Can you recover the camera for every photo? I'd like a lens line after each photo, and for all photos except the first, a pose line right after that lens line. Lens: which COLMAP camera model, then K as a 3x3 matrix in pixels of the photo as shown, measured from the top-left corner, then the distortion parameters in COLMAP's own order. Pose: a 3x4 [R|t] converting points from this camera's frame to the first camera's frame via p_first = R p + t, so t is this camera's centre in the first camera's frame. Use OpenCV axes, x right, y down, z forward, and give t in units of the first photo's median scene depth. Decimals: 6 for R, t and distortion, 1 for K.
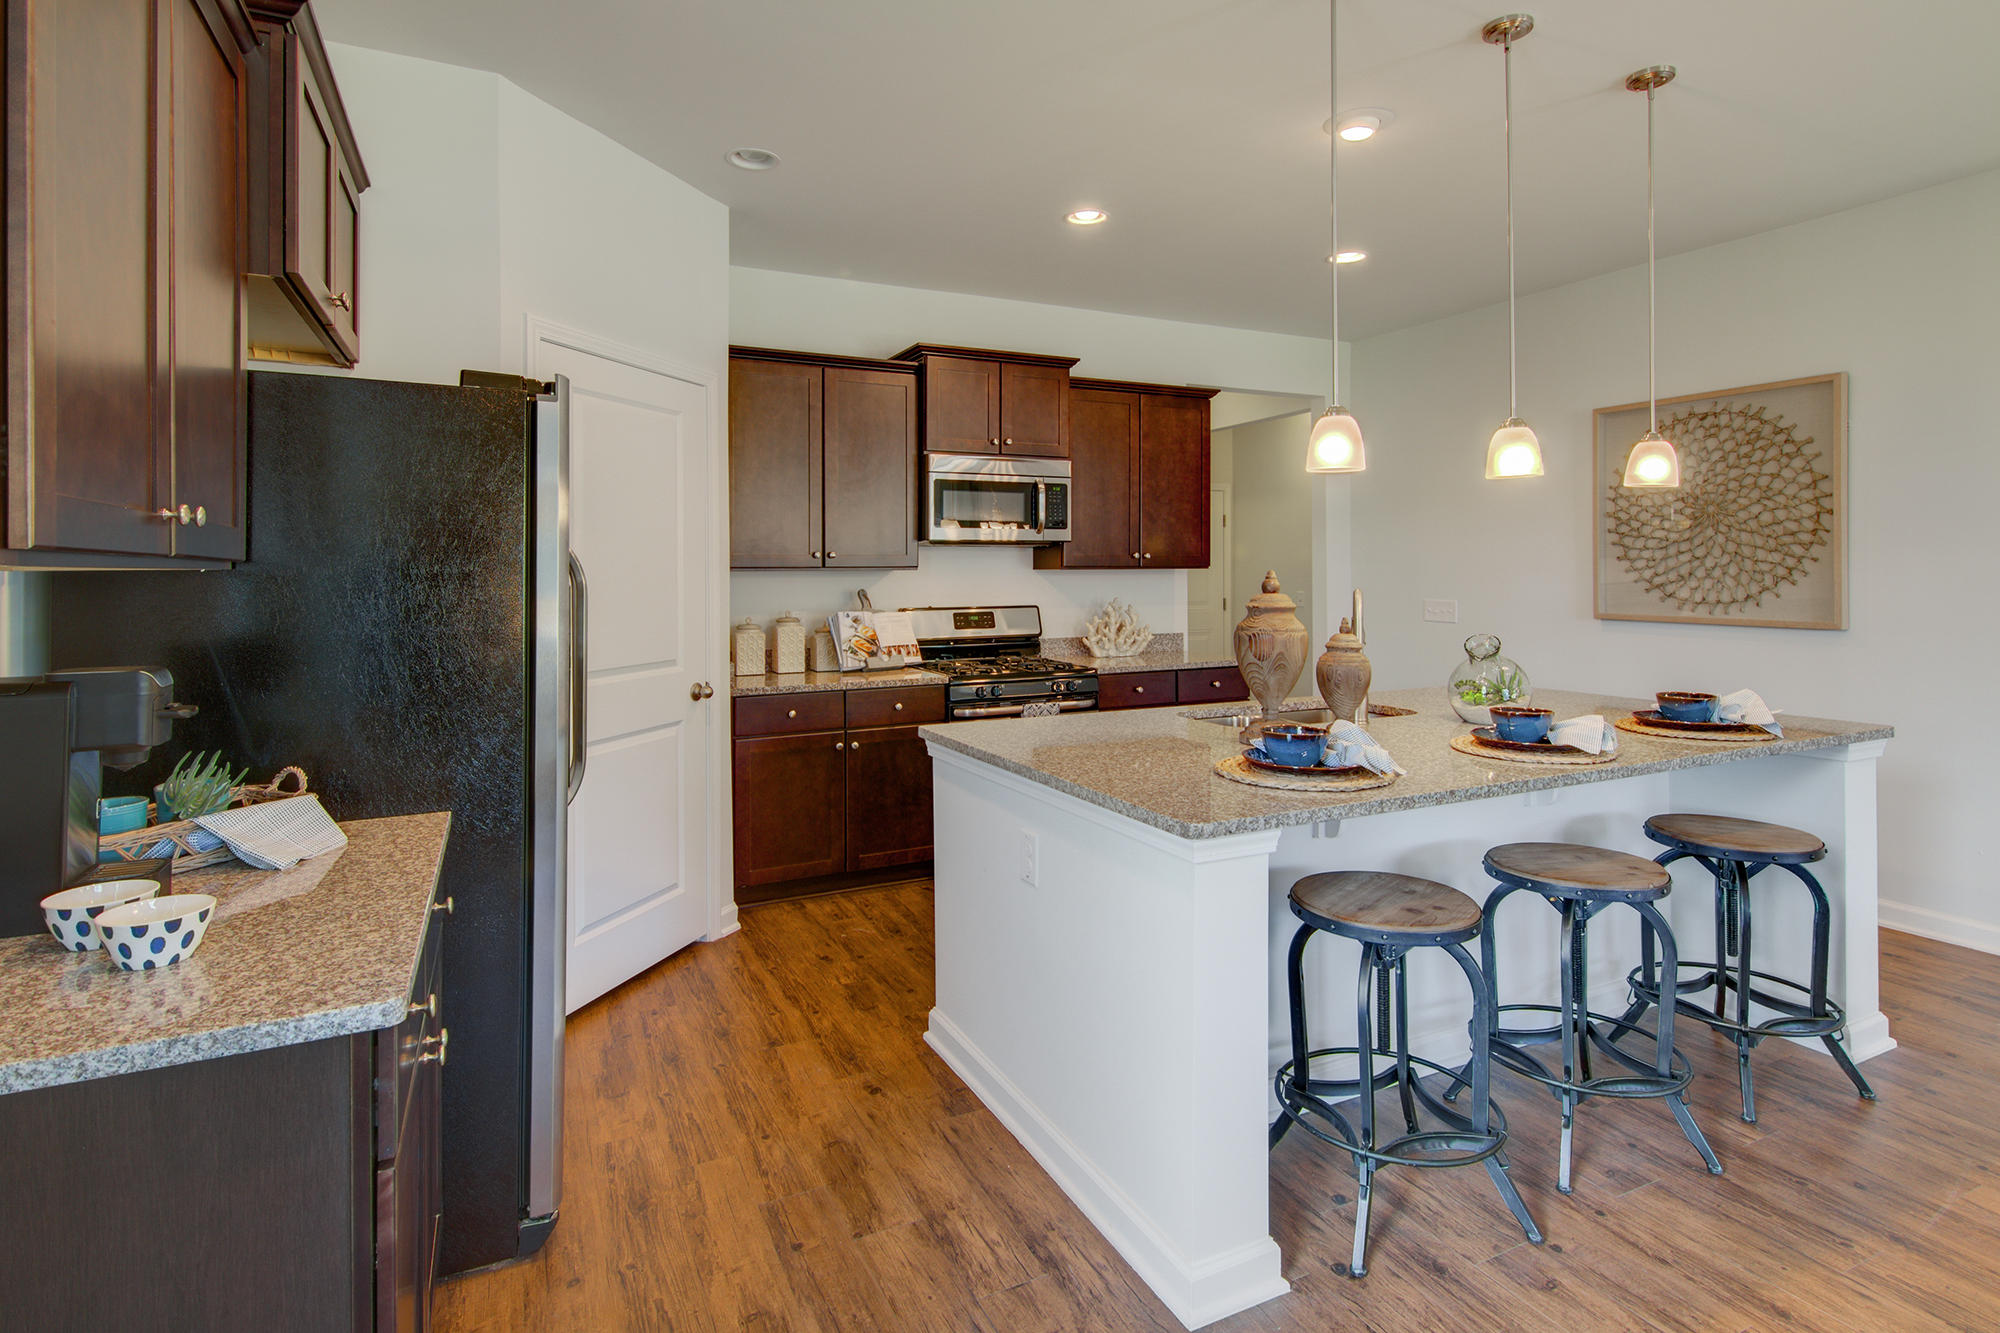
lens RADIAL K [[1009.0, 0, 998.1], [0, 1009.0, 564.3], [0, 0, 1]] dist [0.000581, 0.000373]
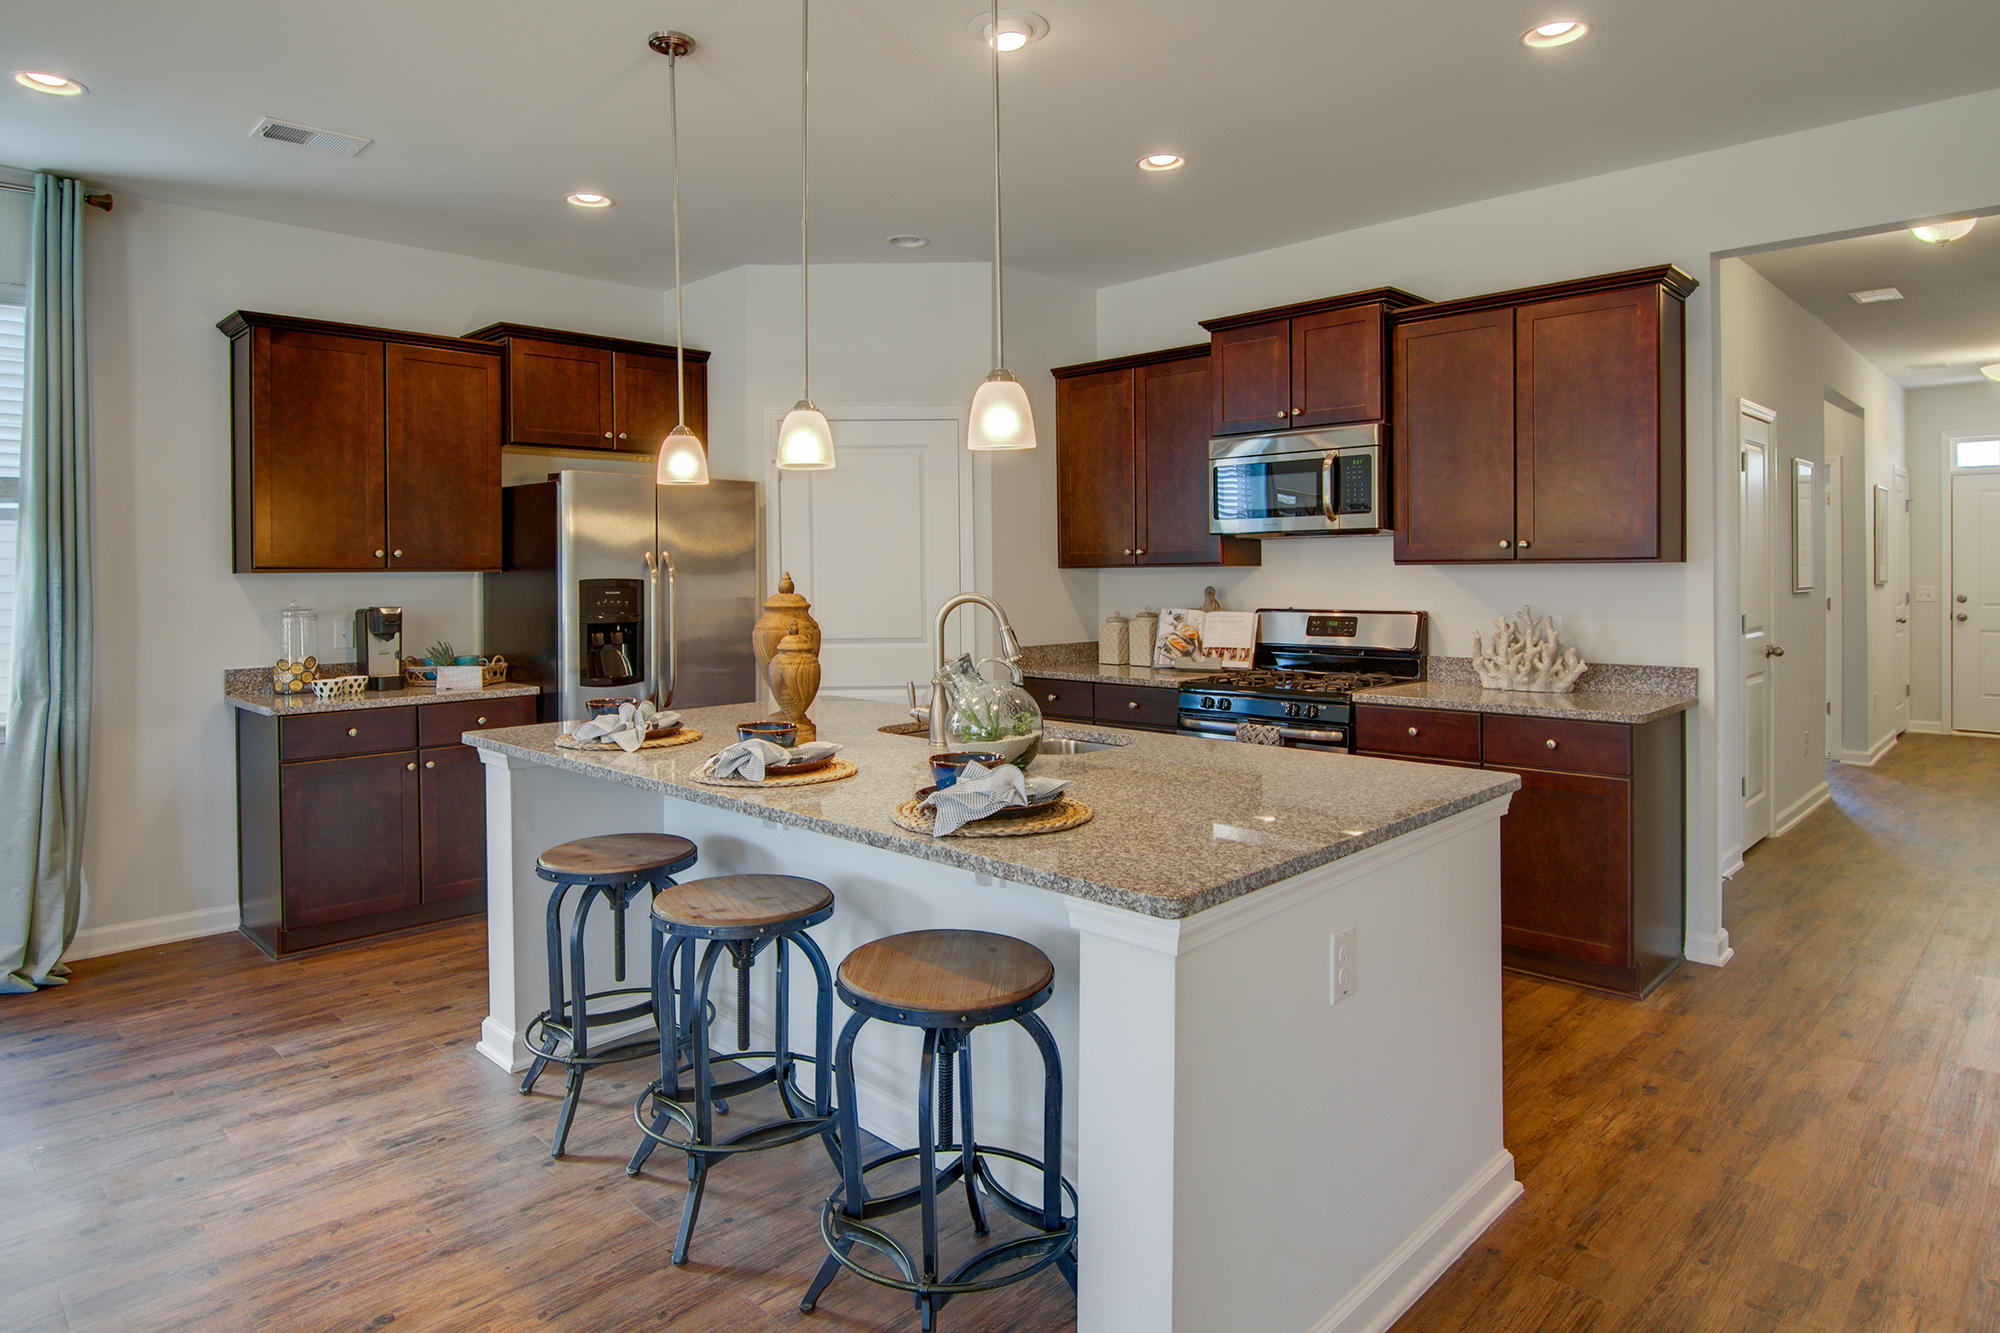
lens RADIAL K [[1170.0, 0, 999.2], [0, 1170.0, 575.4], [0, 0, 1]] dist [0.003473, 0.000346]
pose [[0.337468, 0.007427, -0.941308, 0.836380], [0.011254, 0.999866, 0.011924, -0.000976], [0.941270, -0.014618, 0.337339, 0.441353]]
